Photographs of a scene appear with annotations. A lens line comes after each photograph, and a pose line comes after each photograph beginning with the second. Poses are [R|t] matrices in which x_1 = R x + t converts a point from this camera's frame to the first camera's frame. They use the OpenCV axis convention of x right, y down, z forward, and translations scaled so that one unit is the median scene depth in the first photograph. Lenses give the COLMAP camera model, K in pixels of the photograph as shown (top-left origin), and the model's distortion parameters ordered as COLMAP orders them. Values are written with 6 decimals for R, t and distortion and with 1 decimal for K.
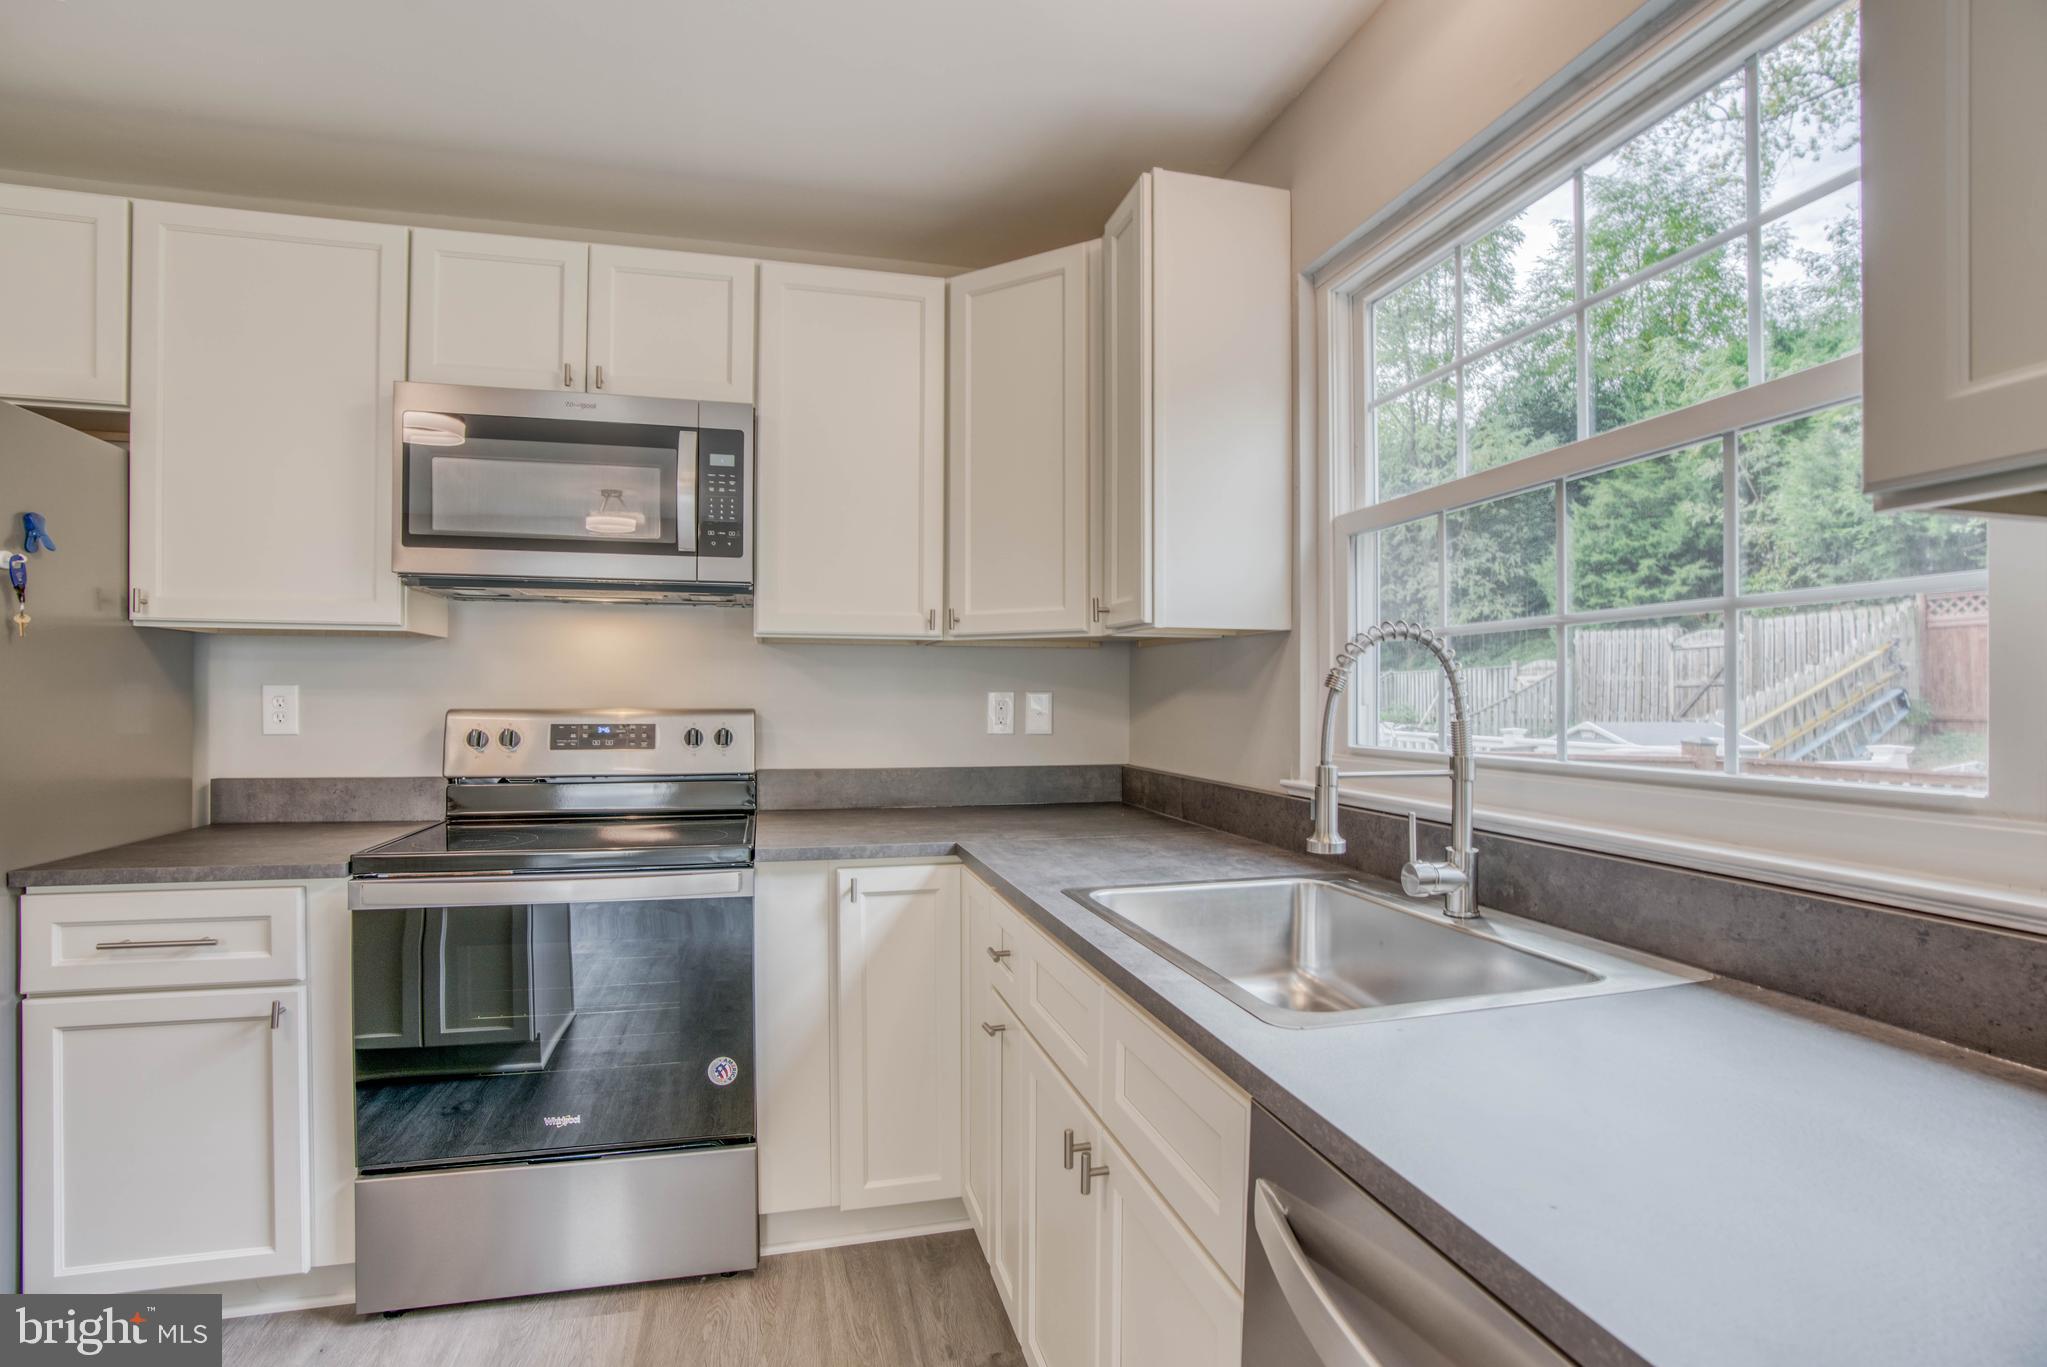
lens RADIAL K [[942.3, 0, 1002.0], [0, 942.3, 710.9], [0, 0, 1]] dist [-0.072735, 0.028573]
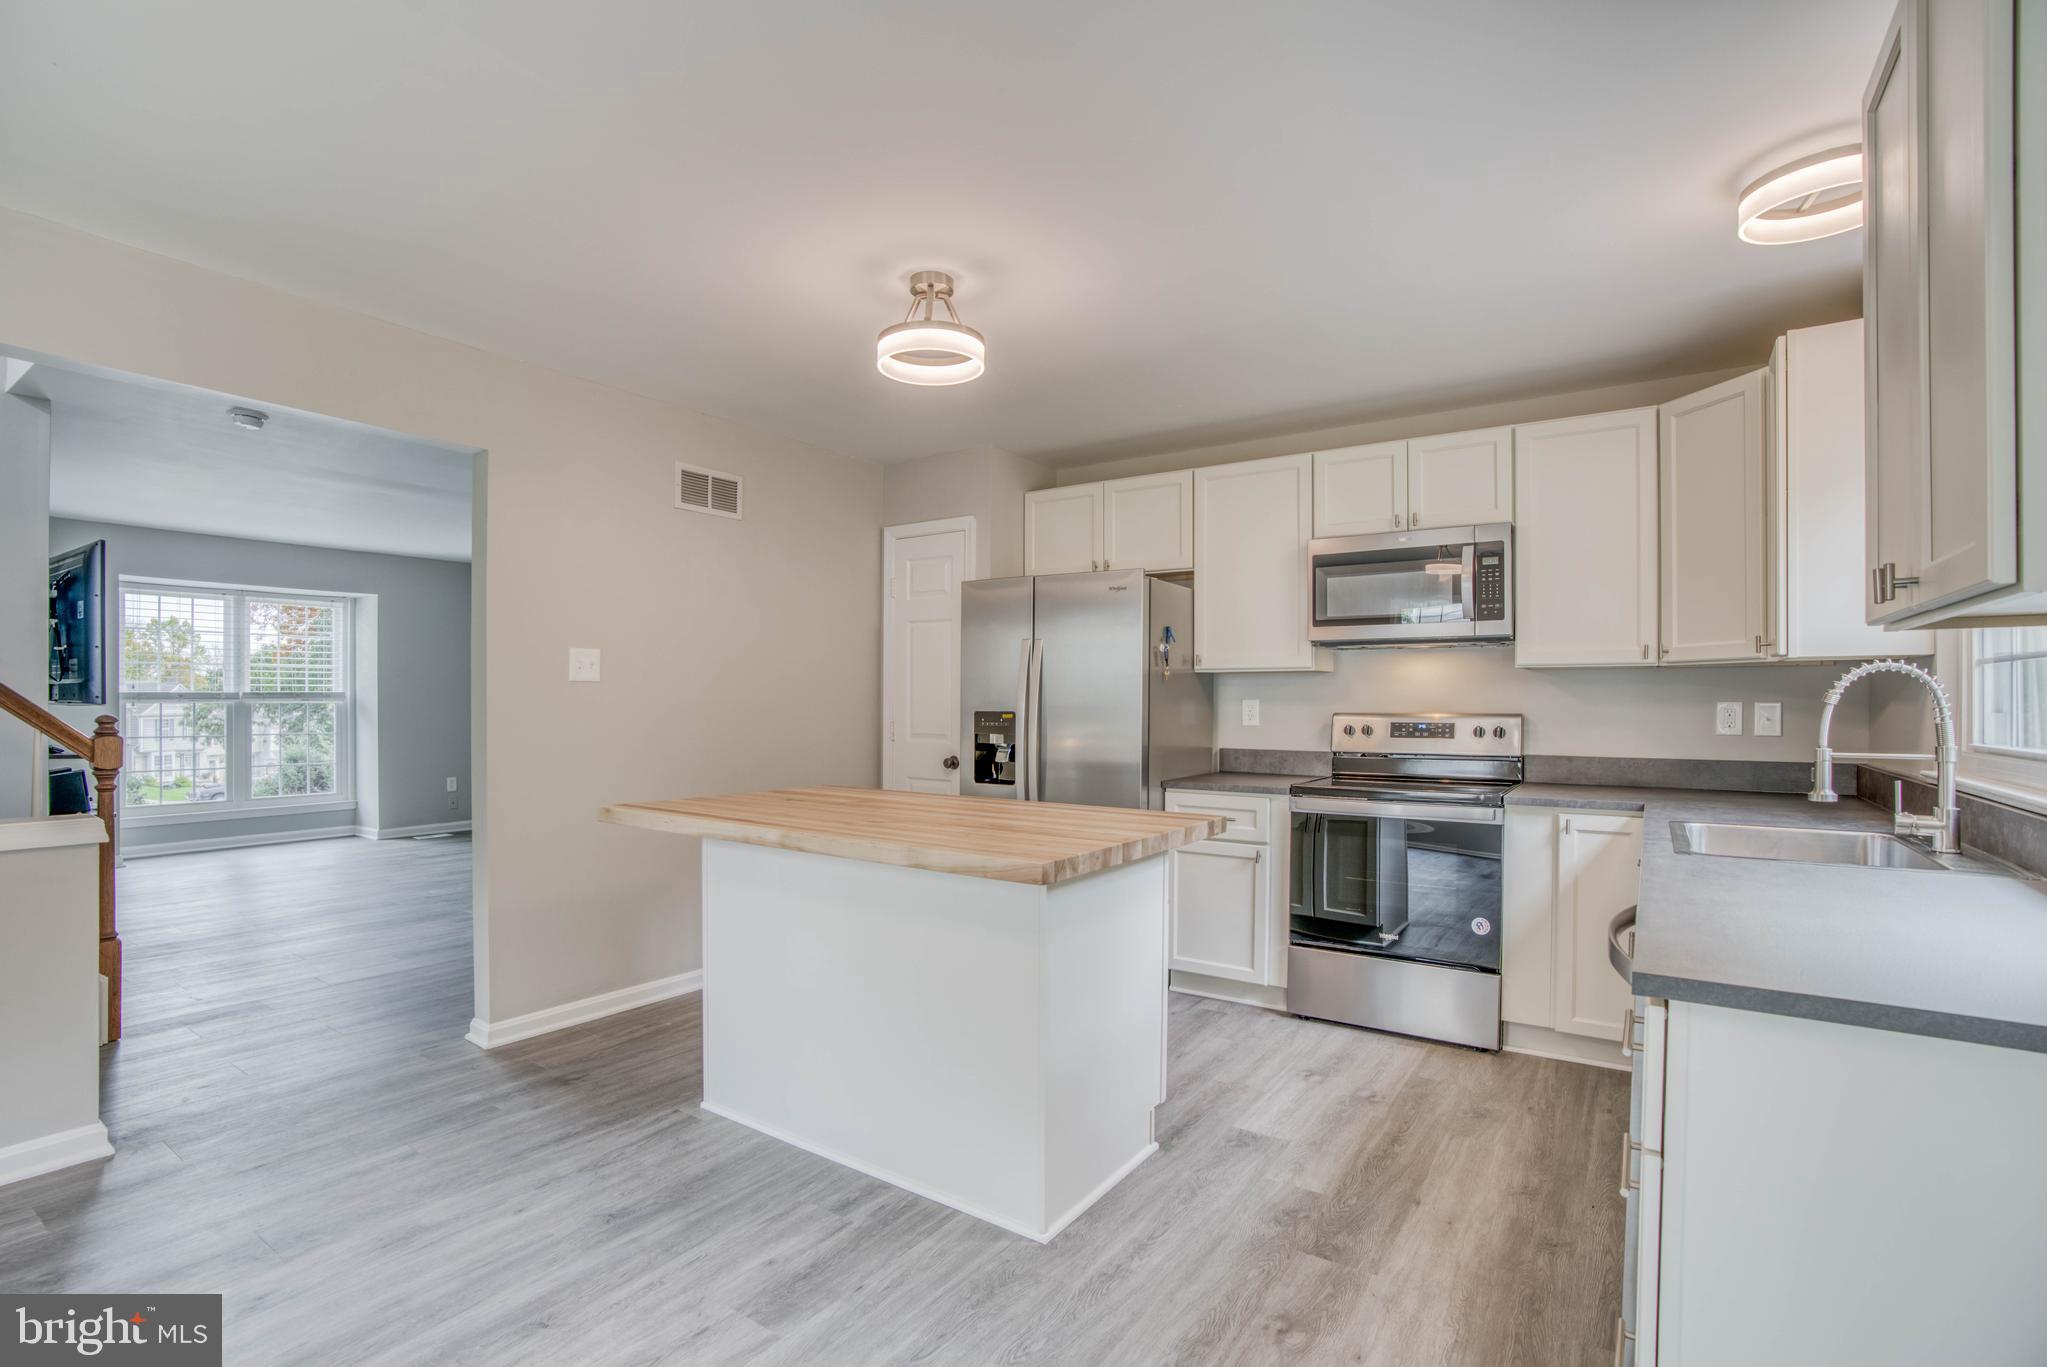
lens RADIAL K [[951.0, 0, 1008.9], [0, 951.0, 701.4], [0, 0, 1]] dist [-0.072420, 0.029100]
pose [[0.654973, -0.003197, -0.755646, 0.393578], [-0.010047, 0.999866, -0.012939, 0.006168], [0.755586, 0.016066, 0.654853, -0.722341]]
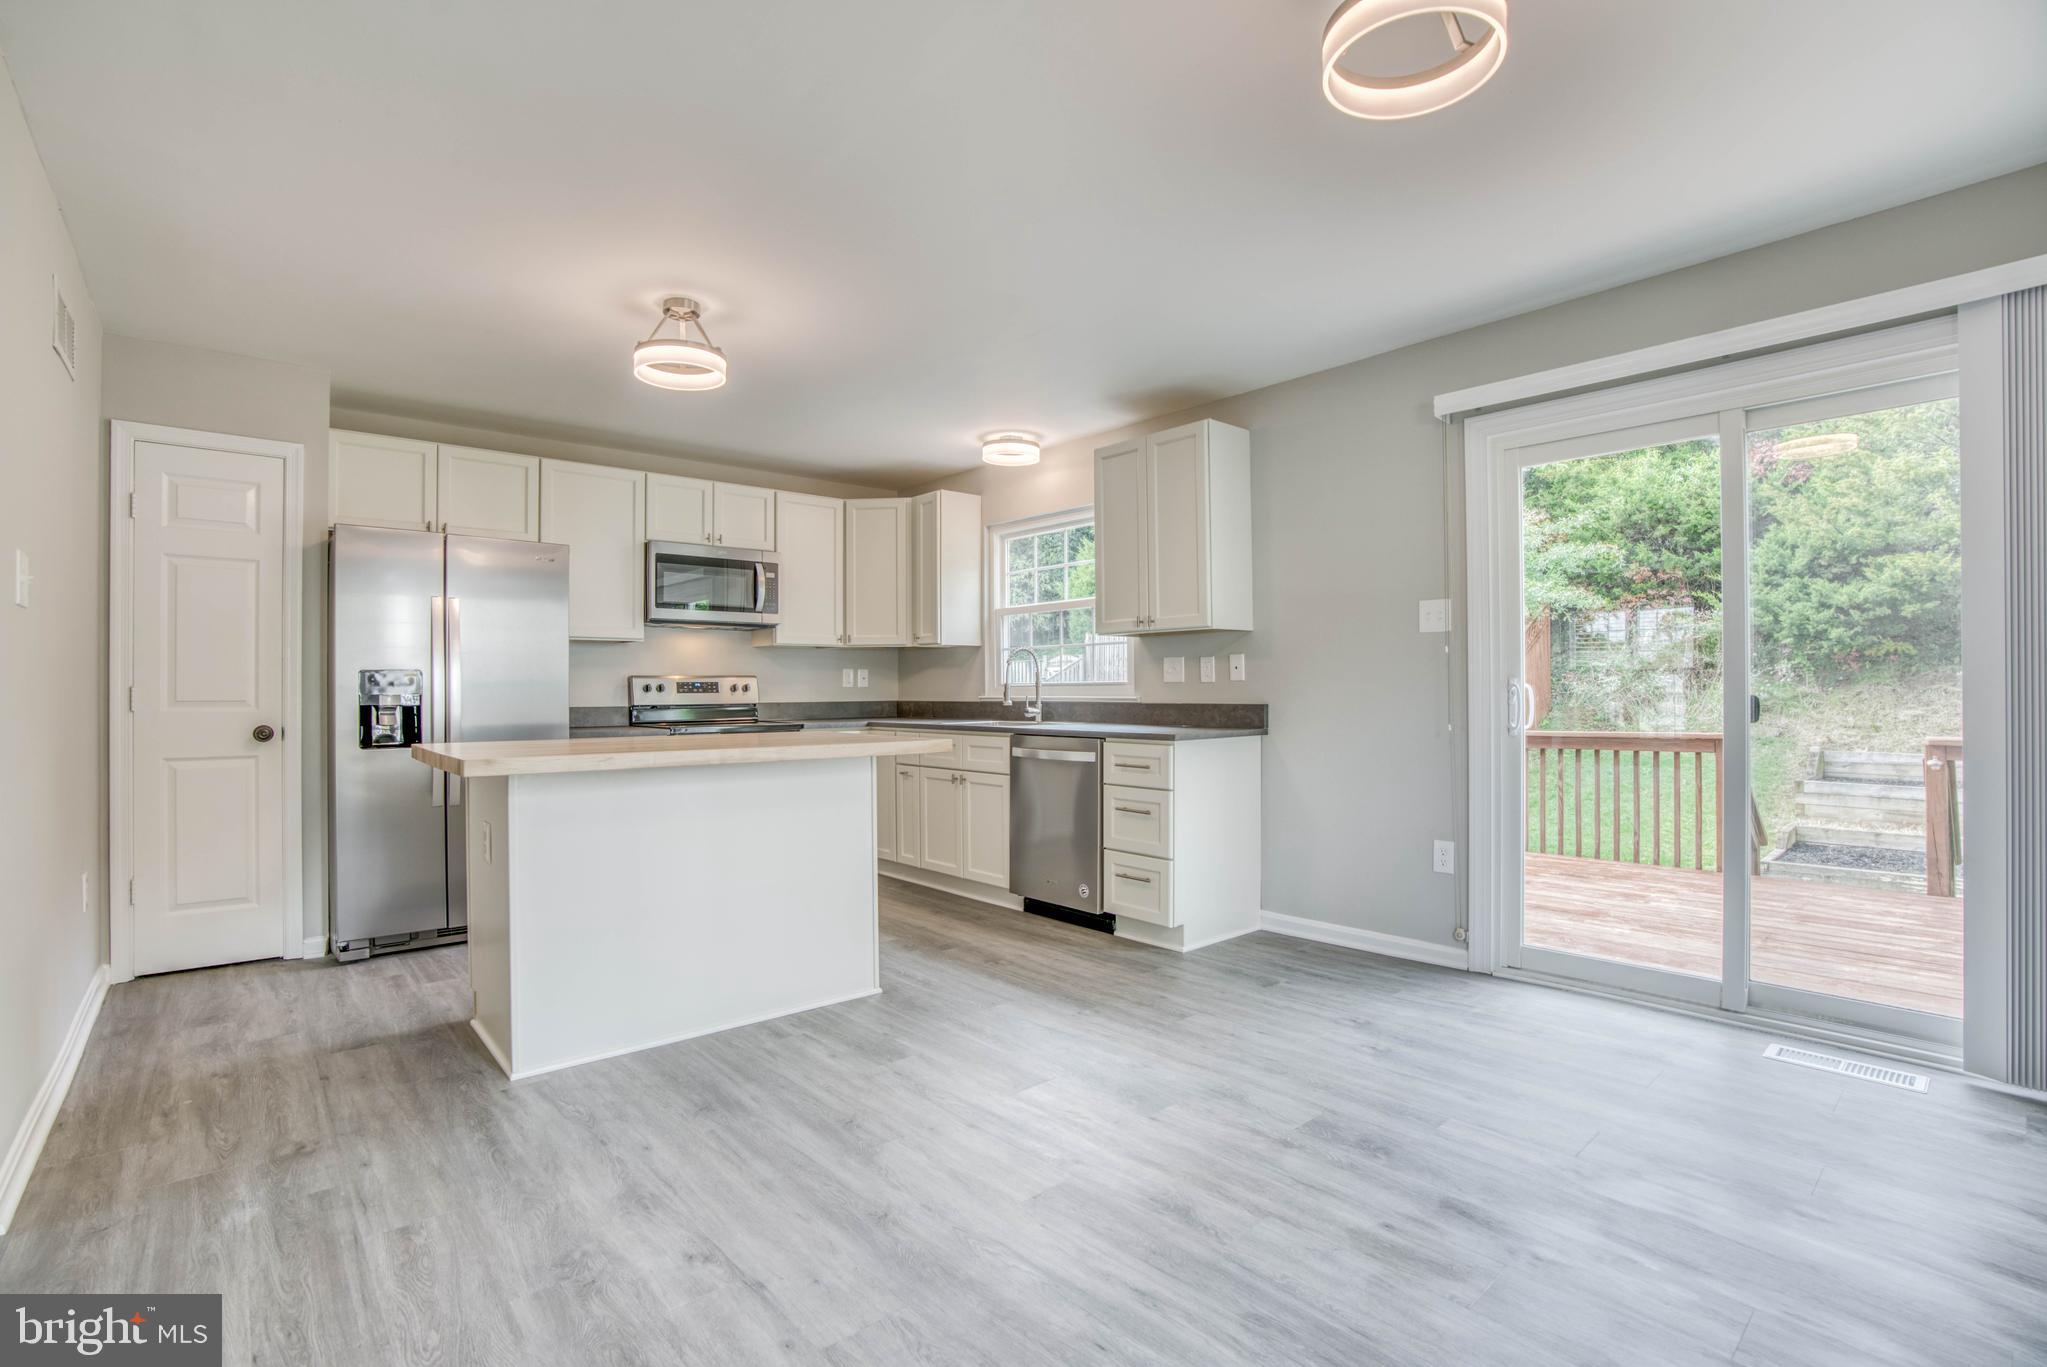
lens RADIAL K [[936.8, 0, 1010.4], [0, 936.8, 686.7], [0, 0, 1]] dist [-0.074621, 0.028219]
pose [[0.893897, -0.007788, 0.448204, -0.879928], [0.015481, 0.999789, -0.013503, 0.078019], [-0.448005, 0.019009, 0.893829, -1.581142]]
